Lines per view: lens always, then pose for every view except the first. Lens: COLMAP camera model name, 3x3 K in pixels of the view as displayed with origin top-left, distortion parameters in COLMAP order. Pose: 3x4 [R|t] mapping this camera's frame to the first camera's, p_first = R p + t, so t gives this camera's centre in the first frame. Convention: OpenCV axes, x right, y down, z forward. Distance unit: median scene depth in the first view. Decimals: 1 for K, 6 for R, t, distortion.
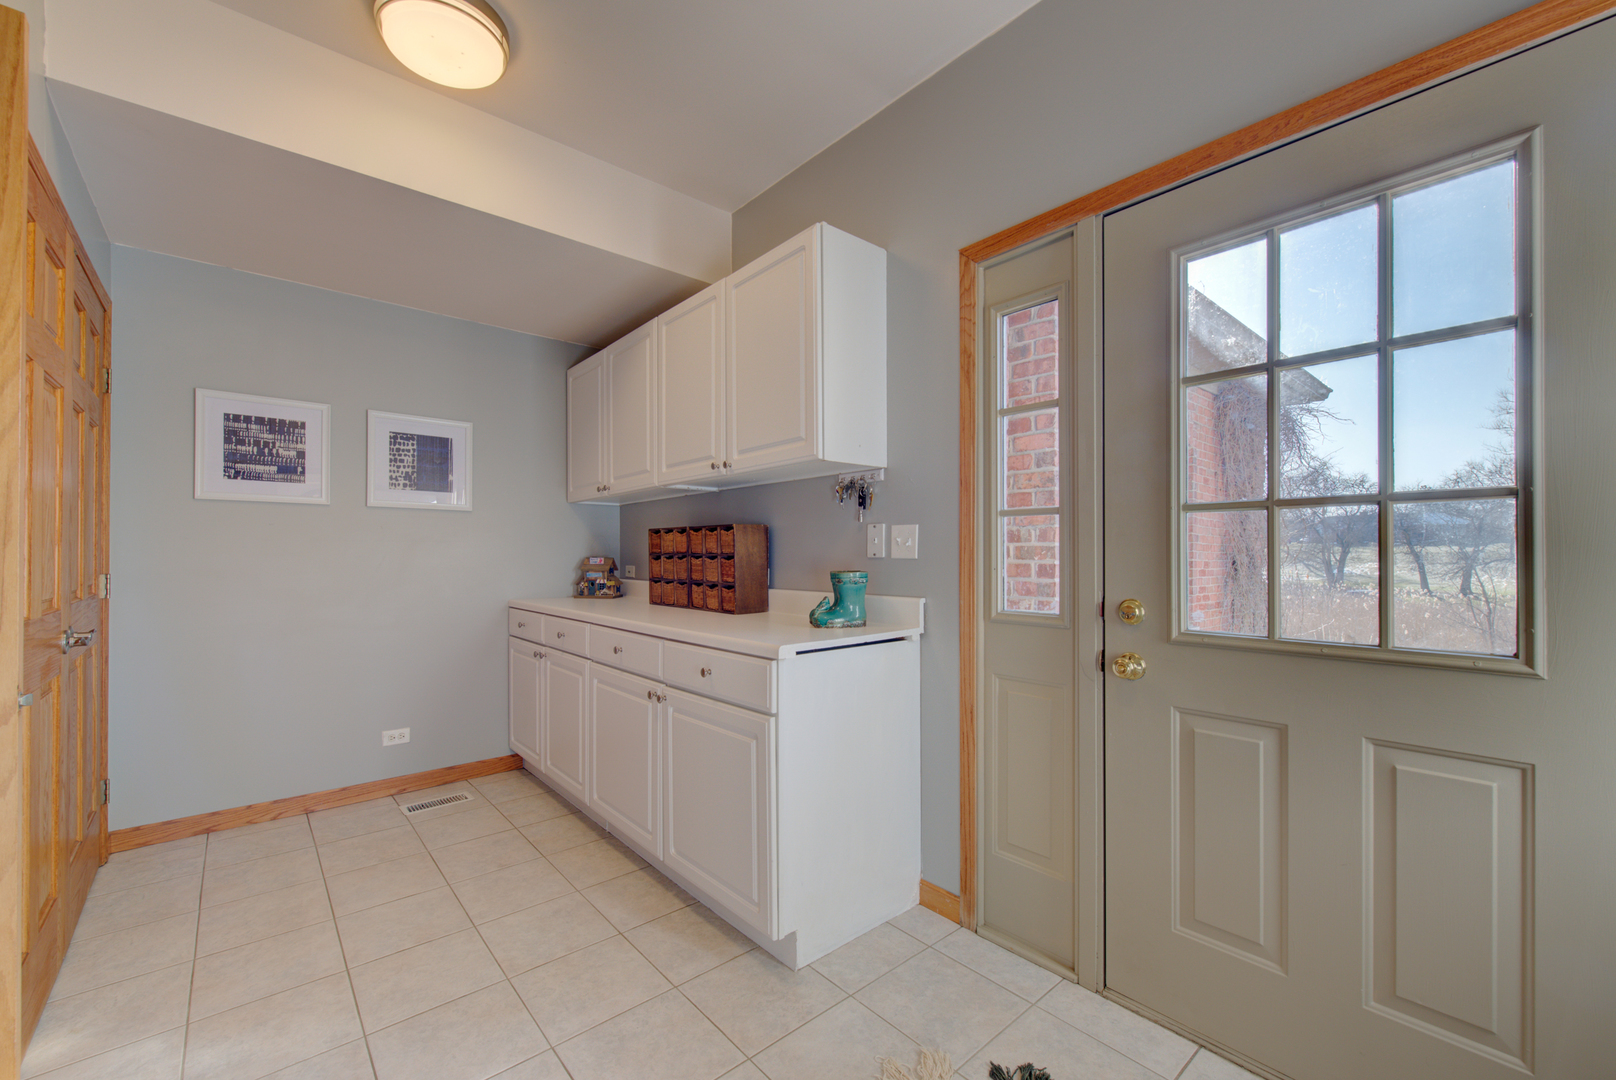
lens RADIAL K [[650.6, 0, 828.3], [0, 650.6, 565.9], [0, 0, 1]] dist [0.001888, -0.001843]
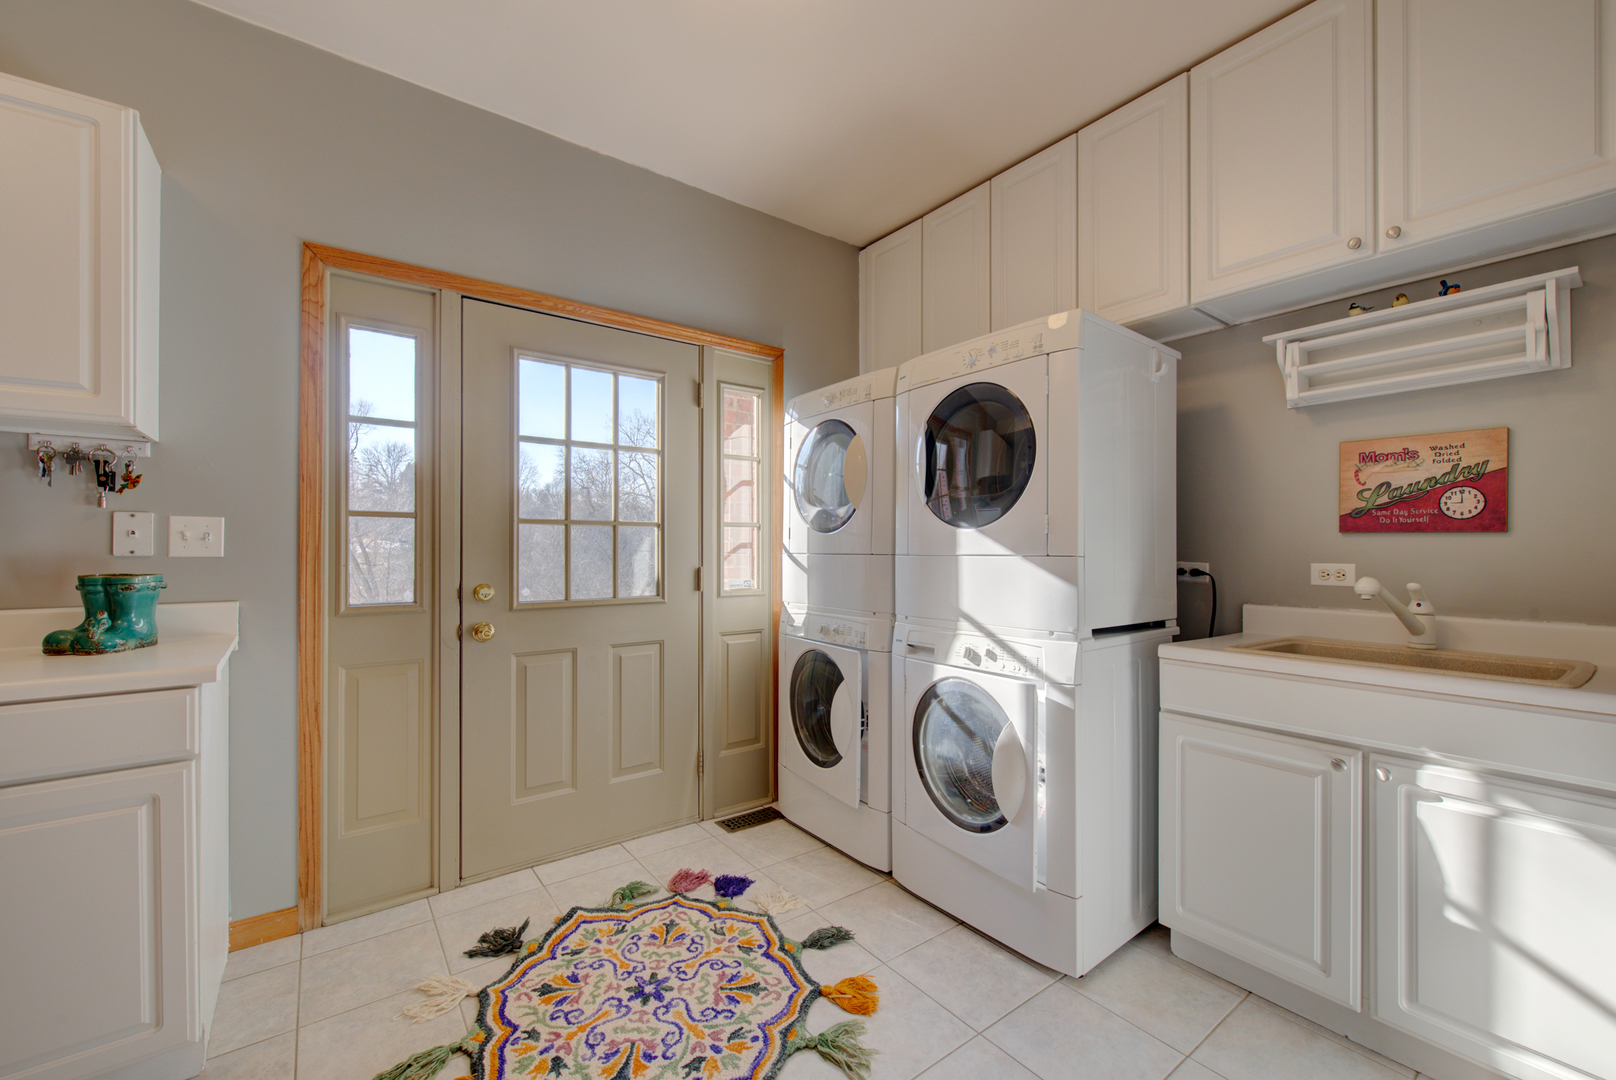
lens RADIAL K [[650.6, 0, 811.1], [0, 650.6, 539.6], [0, 0, 1]] dist [0.001888, -0.001843]
pose [[0.075835, 0.000279, 0.997120, -0.773023], [0.002876, 0.999996, -0.000499, -0.036145], [-0.997116, 0.002906, 0.075834, 0.177749]]
